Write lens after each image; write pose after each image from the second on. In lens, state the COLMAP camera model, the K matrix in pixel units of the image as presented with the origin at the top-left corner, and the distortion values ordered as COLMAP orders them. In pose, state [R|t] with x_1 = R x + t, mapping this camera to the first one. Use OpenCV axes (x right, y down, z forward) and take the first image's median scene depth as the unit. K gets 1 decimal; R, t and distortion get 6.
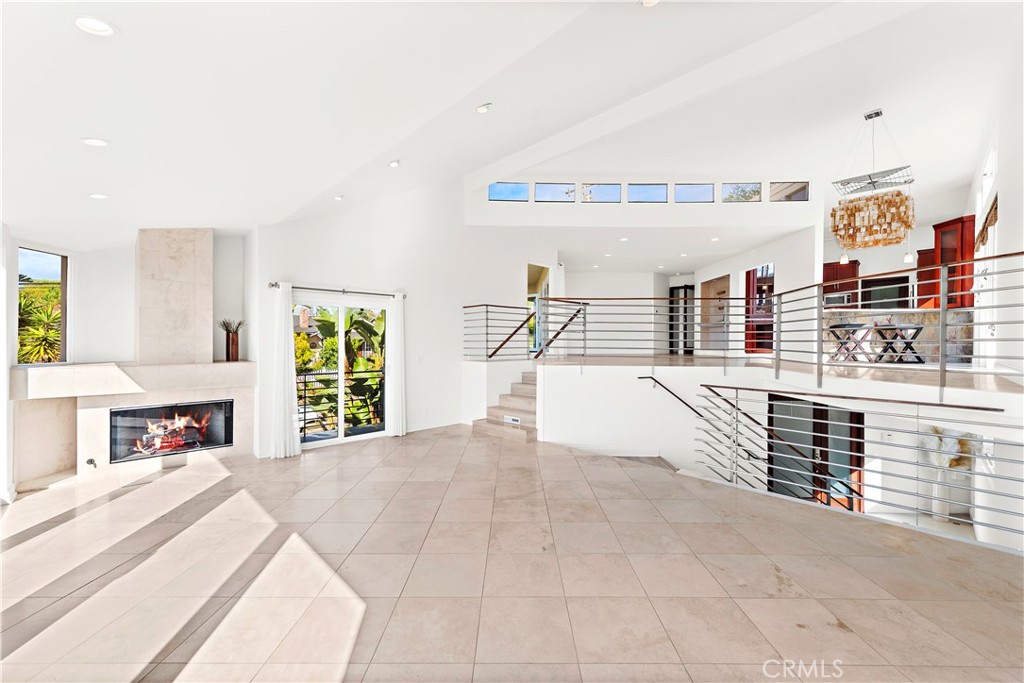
lens RADIAL K [[404.0, 0, 515.5], [0, 404.0, 344.7], [0, 0, 1]] dist [0.015628, -0.000080]
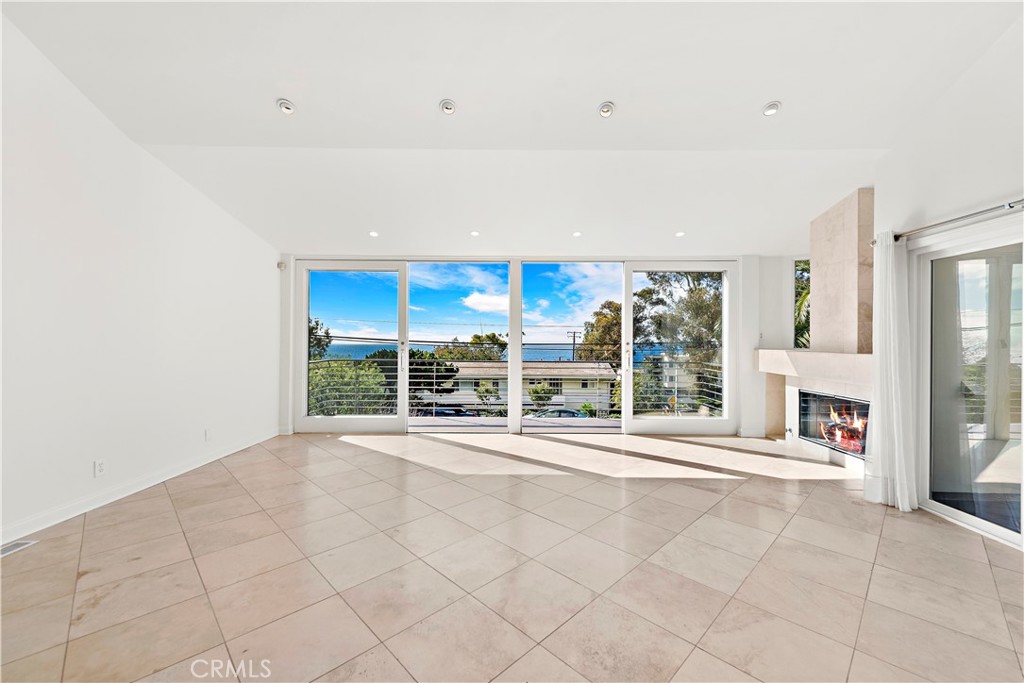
lens RADIAL K [[404.0, 0, 515.5], [0, 404.0, 344.7], [0, 0, 1]] dist [0.015628, -0.000080]
pose [[-0.708156, 0.000826, -0.706056, 0.341579], [-0.007768, 0.999930, 0.008962, 0.027257], [0.706013, 0.011831, -0.708100, 1.160147]]
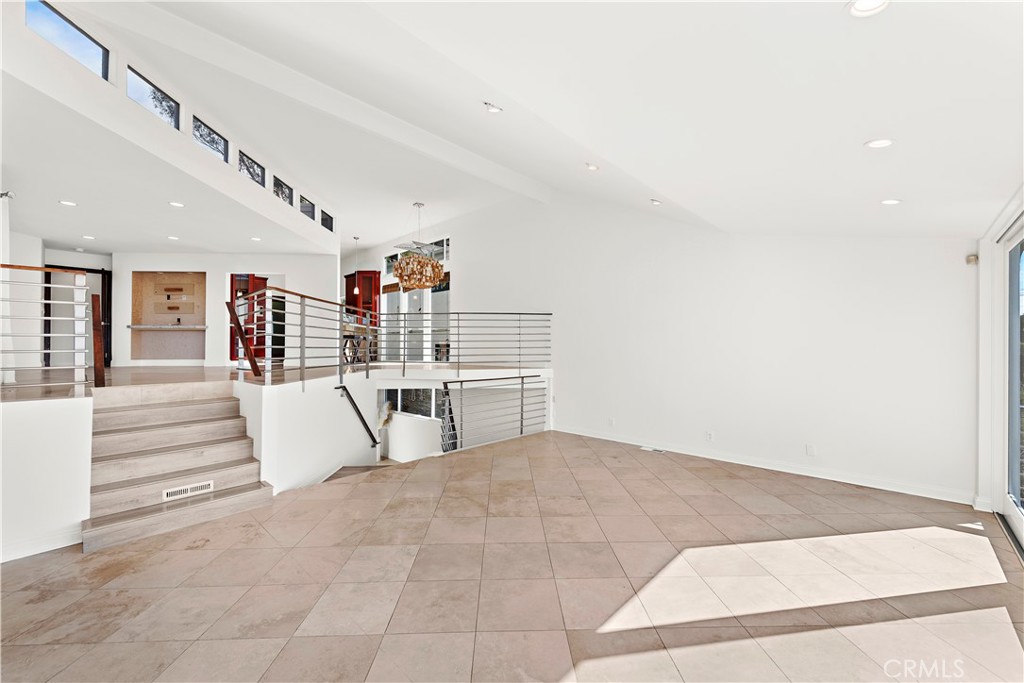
lens RADIAL K [[404.0, 0, 515.5], [0, 404.0, 344.7], [0, 0, 1]] dist [0.015628, -0.000080]
pose [[-0.024340, 0.006695, 0.999681, -0.819256], [0.005936, 0.999961, -0.006553, -0.014742], [-0.999686, 0.005775, -0.024379, 0.769936]]
